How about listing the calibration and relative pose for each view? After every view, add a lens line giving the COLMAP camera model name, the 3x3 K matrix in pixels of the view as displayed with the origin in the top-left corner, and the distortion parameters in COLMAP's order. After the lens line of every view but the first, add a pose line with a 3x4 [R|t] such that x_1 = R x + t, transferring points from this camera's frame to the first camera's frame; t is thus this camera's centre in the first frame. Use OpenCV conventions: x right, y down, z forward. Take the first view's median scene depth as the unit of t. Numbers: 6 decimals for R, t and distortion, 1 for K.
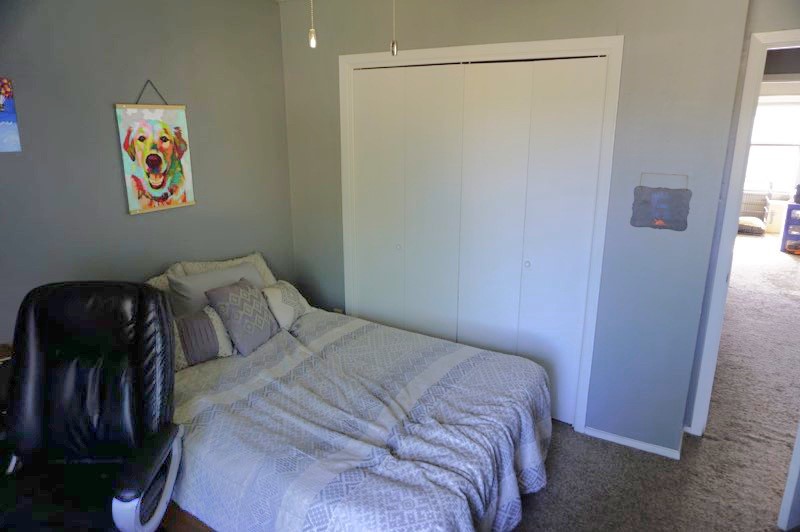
lens RADIAL K [[534.3, 0, 400.0], [0, 534.3, 266.0], [0, 0, 1]] dist [-0.001678, 0.002857]
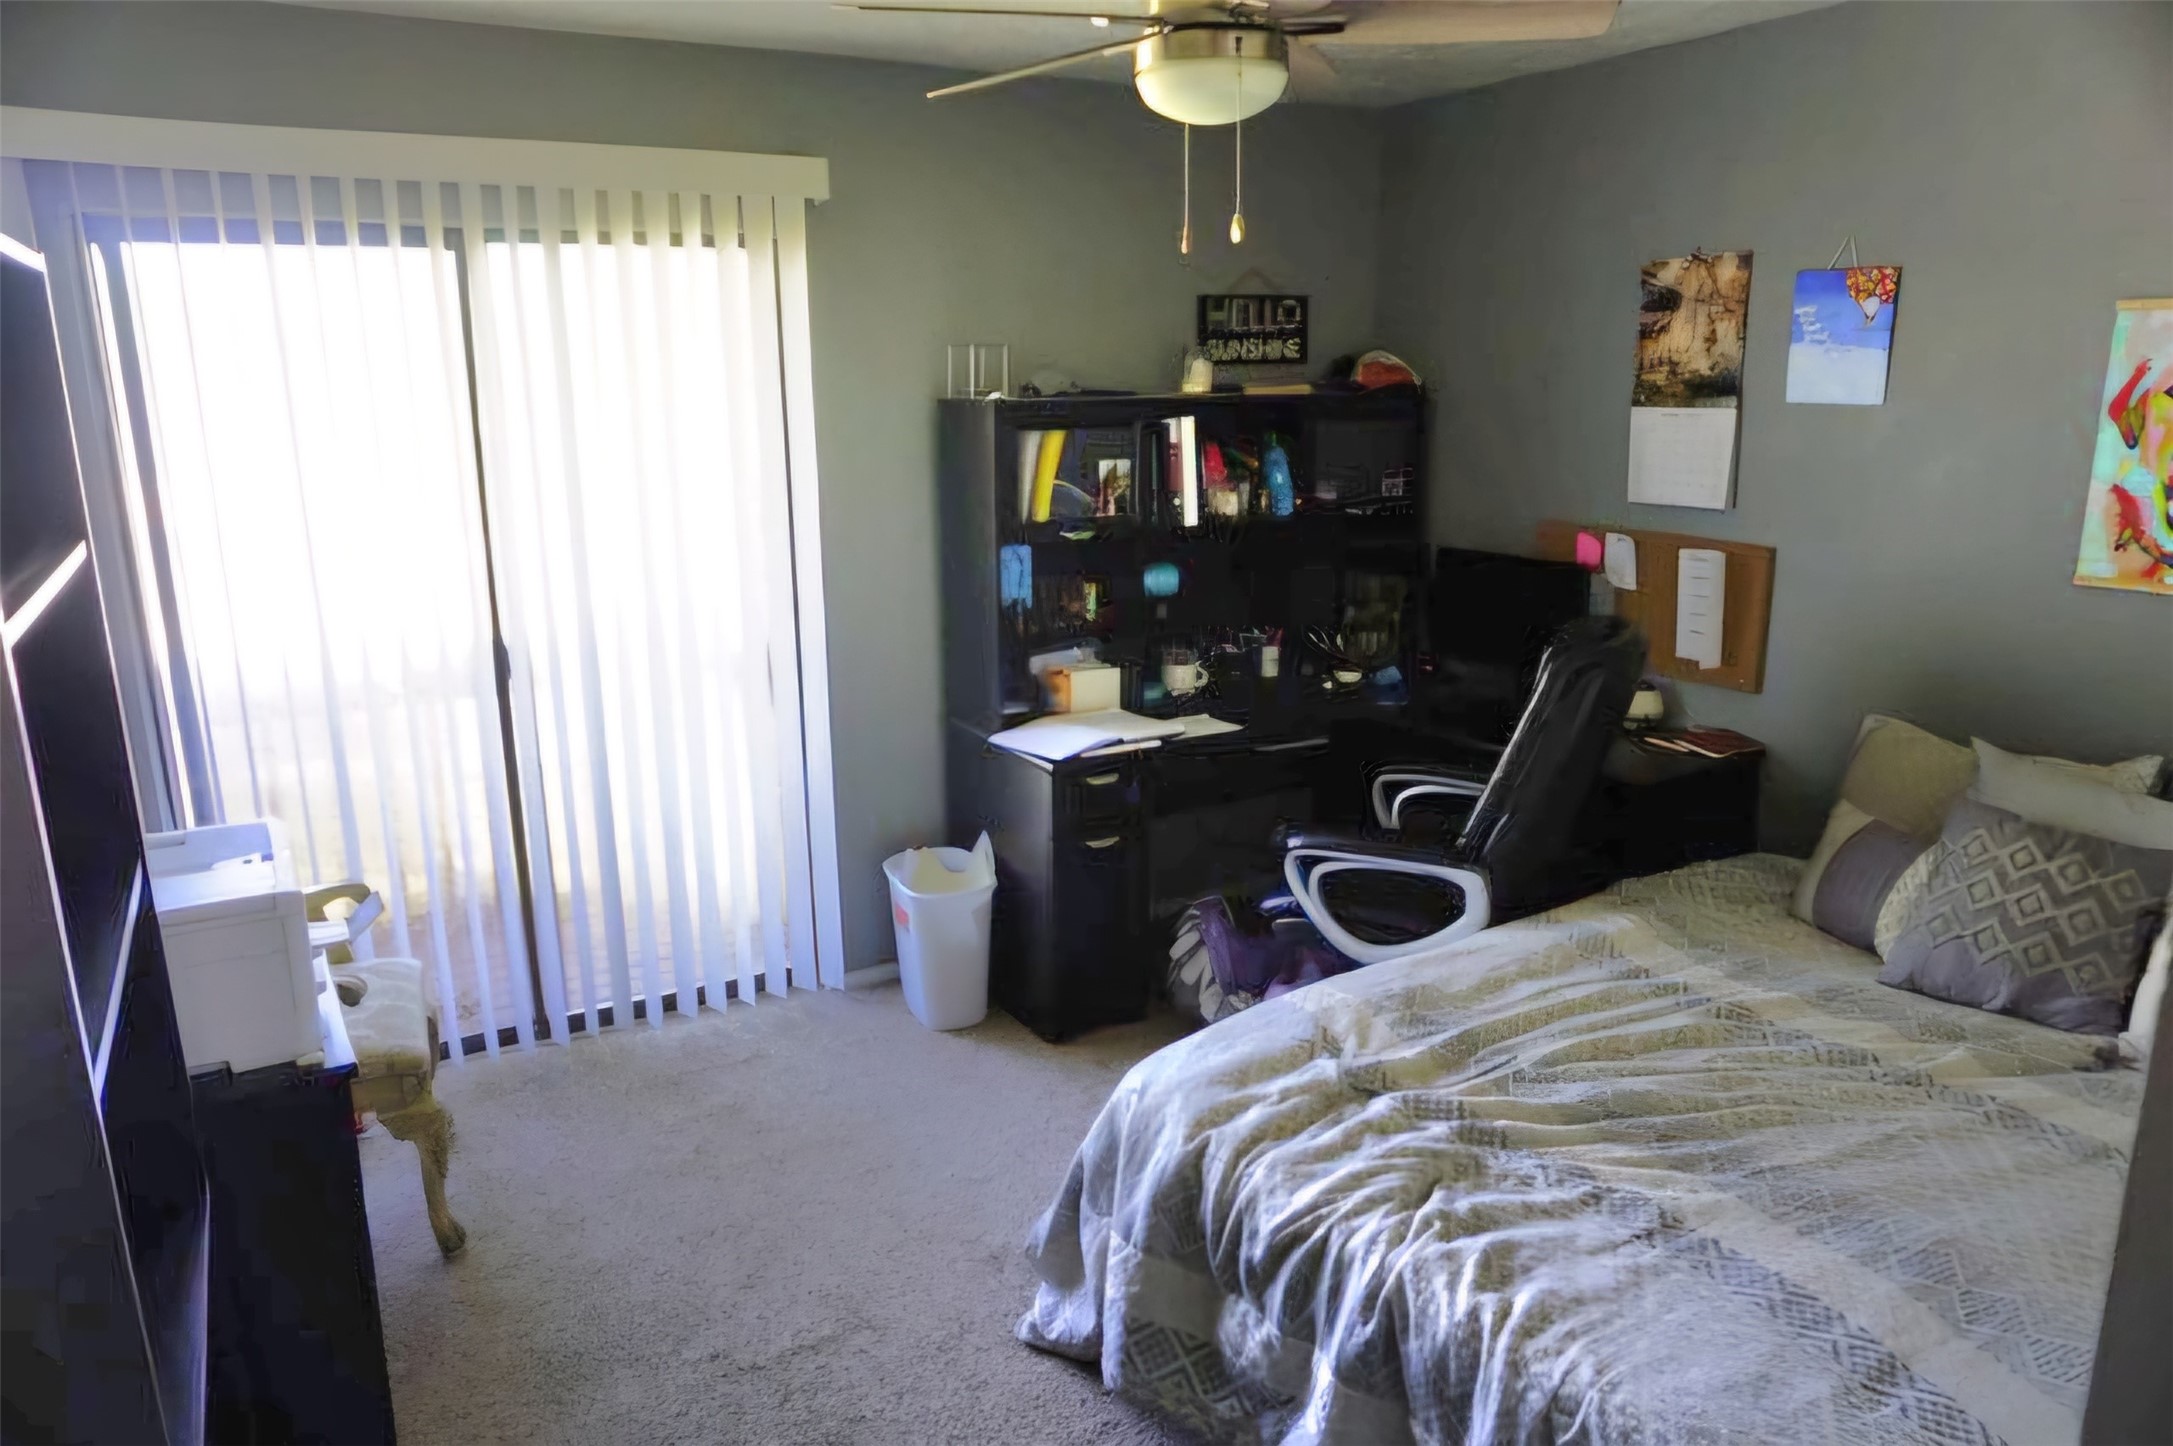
lens RADIAL K [[1451.3, 0, 1086.5], [0, 1451.3, 723.0], [0, 0, 1]] dist [-0.001678, 0.002857]
pose [[-0.485157, 0.216098, -0.847304, 0.779396], [-0.221014, 0.907216, 0.357928, -0.227641], [0.846035, 0.360917, -0.392381, 0.858888]]
